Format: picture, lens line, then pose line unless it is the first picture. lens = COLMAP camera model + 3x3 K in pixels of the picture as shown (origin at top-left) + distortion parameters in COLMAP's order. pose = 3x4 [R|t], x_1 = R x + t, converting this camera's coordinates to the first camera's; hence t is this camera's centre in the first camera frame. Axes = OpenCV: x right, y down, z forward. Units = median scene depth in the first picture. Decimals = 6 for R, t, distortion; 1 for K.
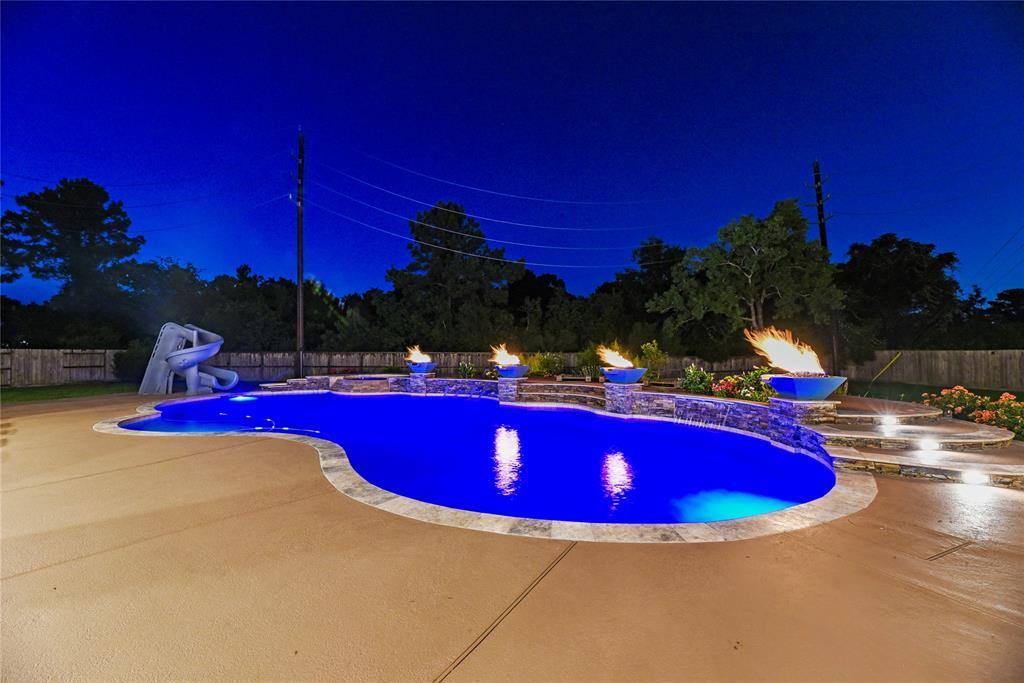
lens RADIAL K [[413.9, 0, 512.0], [0, 413.9, 341.5], [0, 0, 1]] dist [0.000909, -0.000184]
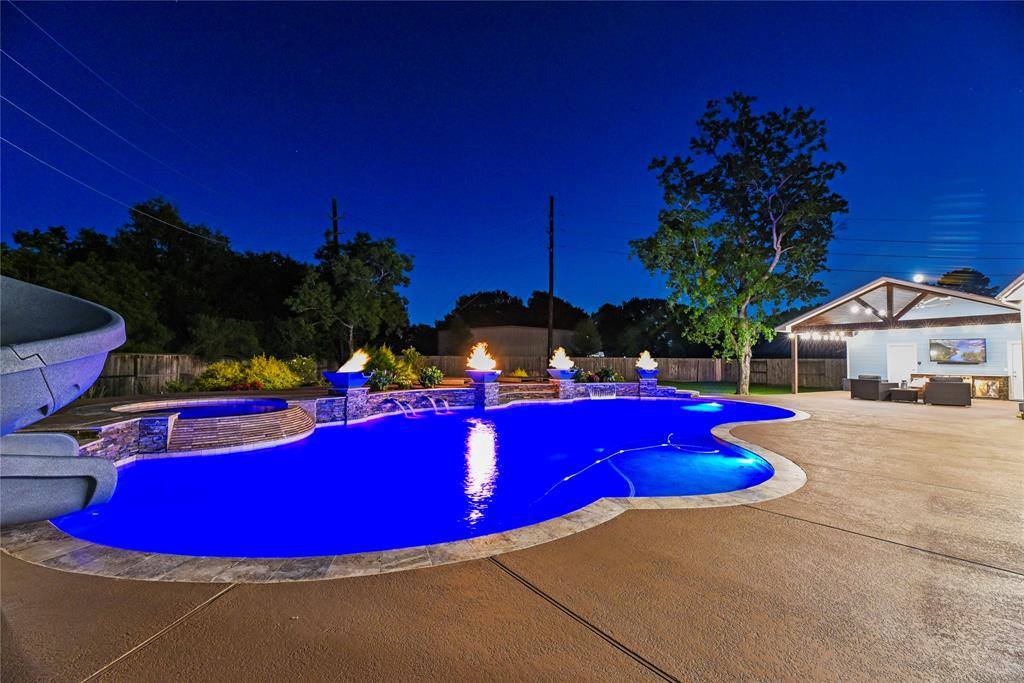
lens RADIAL K [[417.9, 0, 512.0], [0, 417.9, 341.5], [0, 0, 1]] dist [-0.002223, -0.000741]
pose [[0.097312, 0.042272, 0.994356, -0.857505], [-0.040363, 0.998443, -0.038496, 0.019896], [-0.994435, -0.036389, 0.098867, 0.704009]]
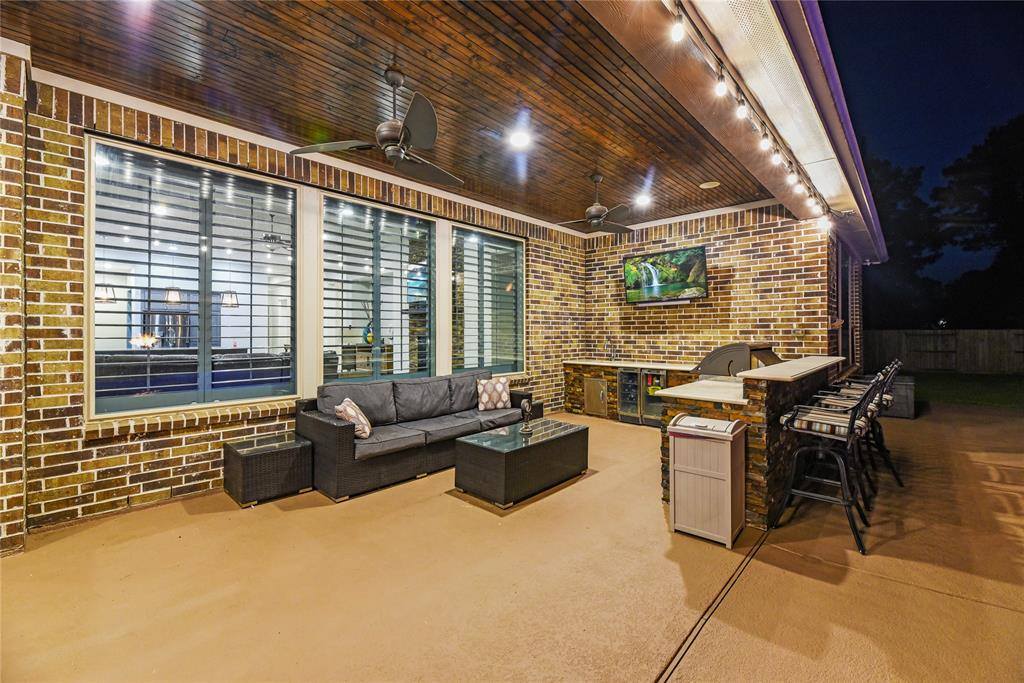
lens RADIAL K [[422.8, 0, 515.5], [0, 422.8, 329.5], [0, 0, 1]] dist [-0.001476, -0.000228]
pose [[-0.076956, -0.009930, -0.996985, -0.351129], [0.031987, 0.999411, -0.012423, -0.002999], [0.996521, -0.032847, -0.076593, 0.185720]]
